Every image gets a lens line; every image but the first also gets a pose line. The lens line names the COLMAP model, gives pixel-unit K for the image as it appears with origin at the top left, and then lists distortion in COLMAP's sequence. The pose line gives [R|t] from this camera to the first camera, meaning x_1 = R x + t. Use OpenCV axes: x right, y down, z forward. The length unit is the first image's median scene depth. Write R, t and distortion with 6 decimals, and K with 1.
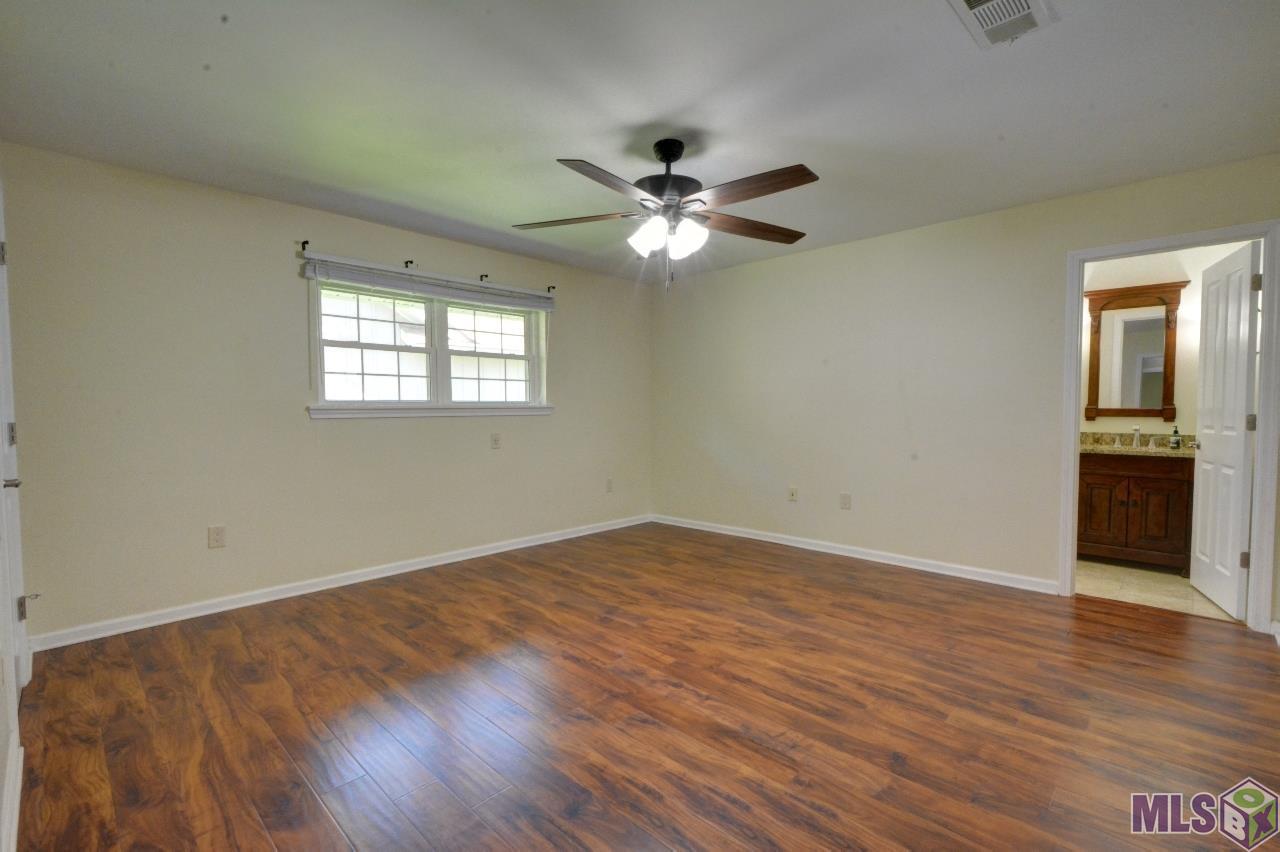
lens RADIAL K [[569.9, 0, 634.4], [0, 569.9, 435.0], [0, 0, 1]] dist [0.000989, -0.003296]
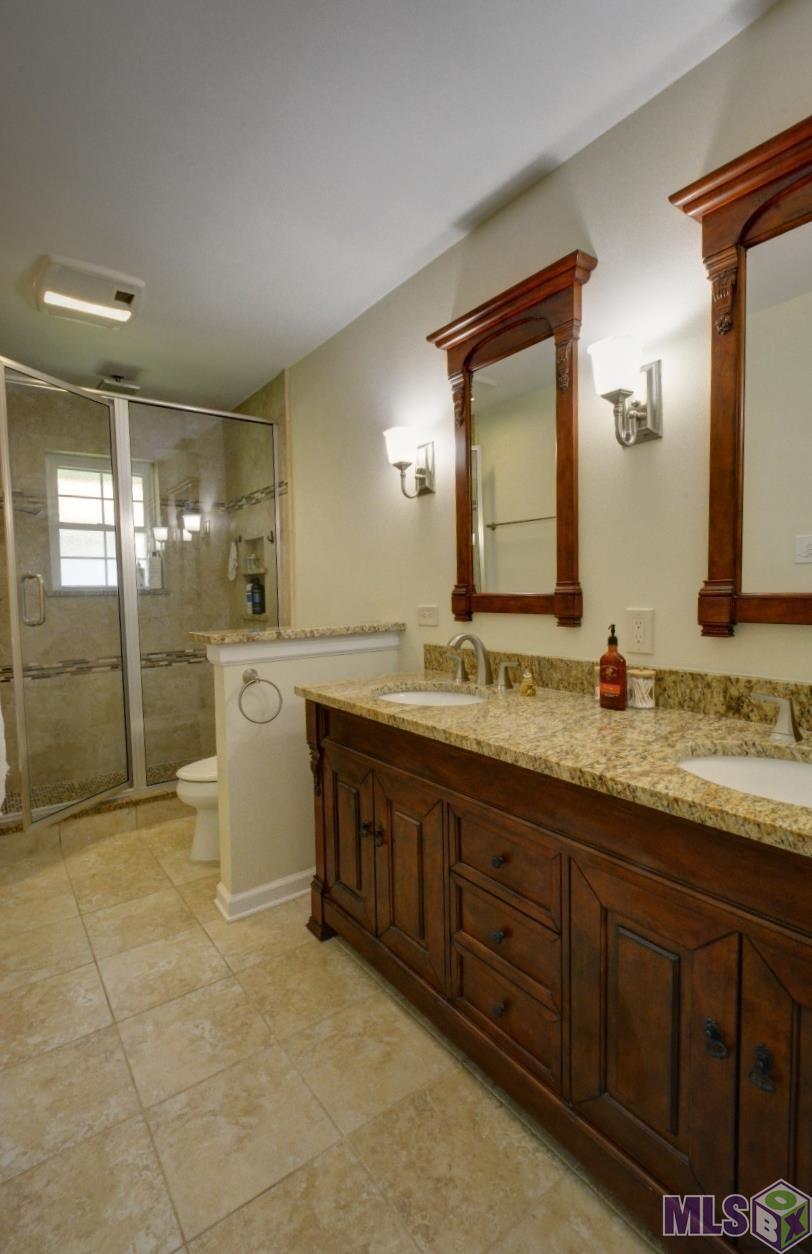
lens RADIAL K [[557.9, 0, 412.2], [0, 557.9, 620.9], [0, 0, 1]] dist [-0.000044, -0.000062]
pose [[0.988379, -0.000586, -0.152011, 0.694833], [0.001775, 0.999969, 0.007682, -0.035964], [0.152002, -0.007862, 0.988349, 0.694908]]
